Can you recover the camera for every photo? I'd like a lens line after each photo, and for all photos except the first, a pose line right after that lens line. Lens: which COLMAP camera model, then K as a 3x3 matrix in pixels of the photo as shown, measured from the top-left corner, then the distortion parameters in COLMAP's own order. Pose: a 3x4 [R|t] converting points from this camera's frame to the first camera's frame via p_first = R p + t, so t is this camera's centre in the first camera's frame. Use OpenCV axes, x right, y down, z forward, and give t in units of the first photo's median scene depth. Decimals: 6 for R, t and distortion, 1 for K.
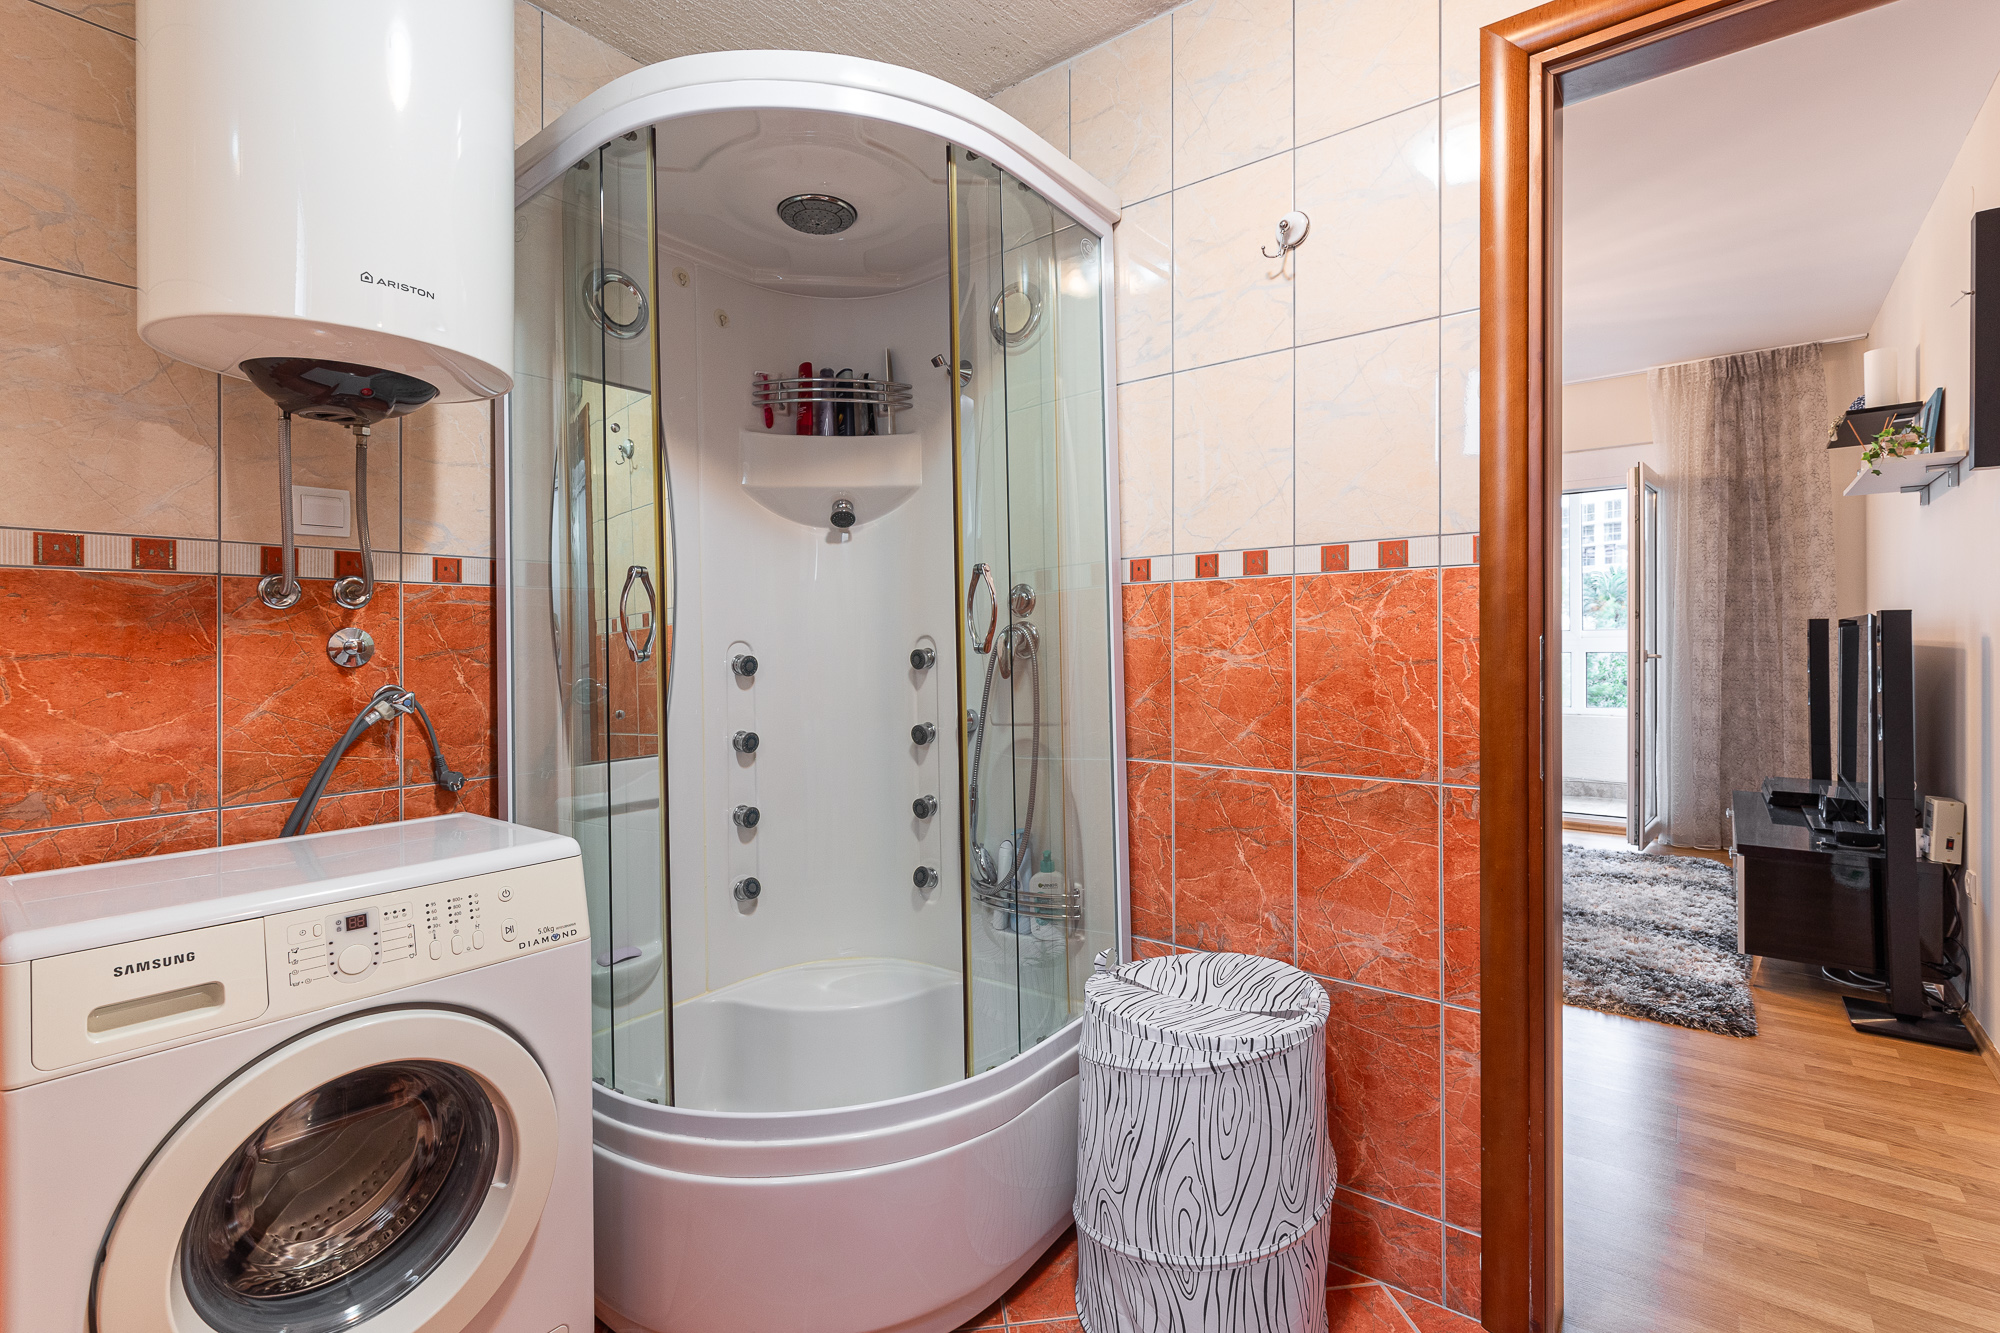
lens RADIAL K [[914.2, 0, 1012.1], [0, 914.2, 632.8], [0, 0, 1]] dist [-0.002189, 0.001989]
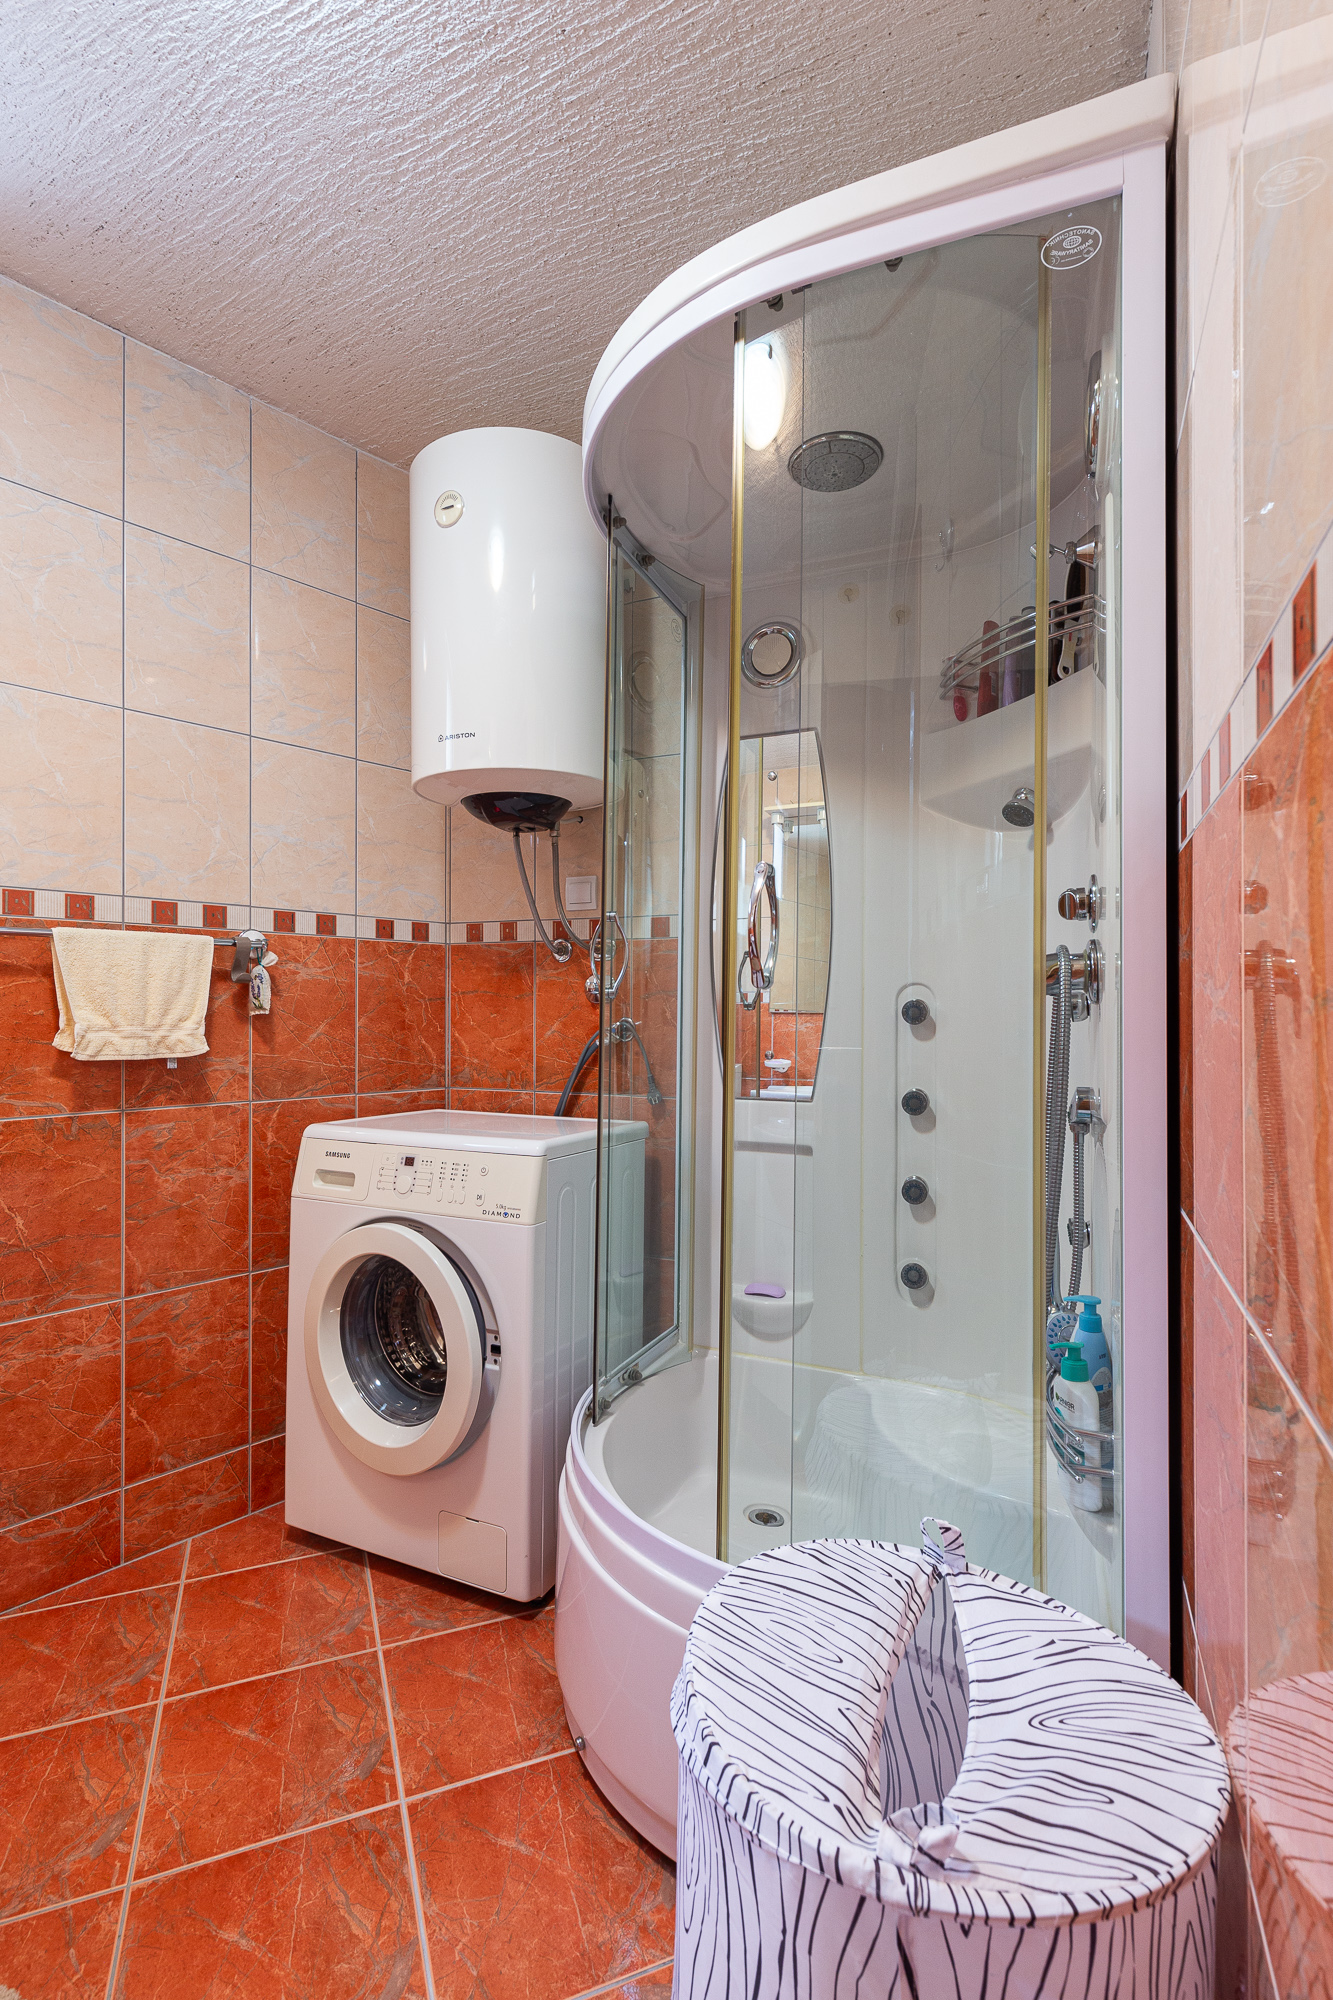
lens RADIAL K [[914.2, 0, 601.3], [0, 914.2, 995.7], [0, 0, 1]] dist [-0.002189, 0.001989]
pose [[0.225969, 0.000233, -0.974135, 0.666085], [0.002526, 0.999996, 0.000825, 0.027282], [0.974131, -0.002648, 0.225967, 0.745607]]
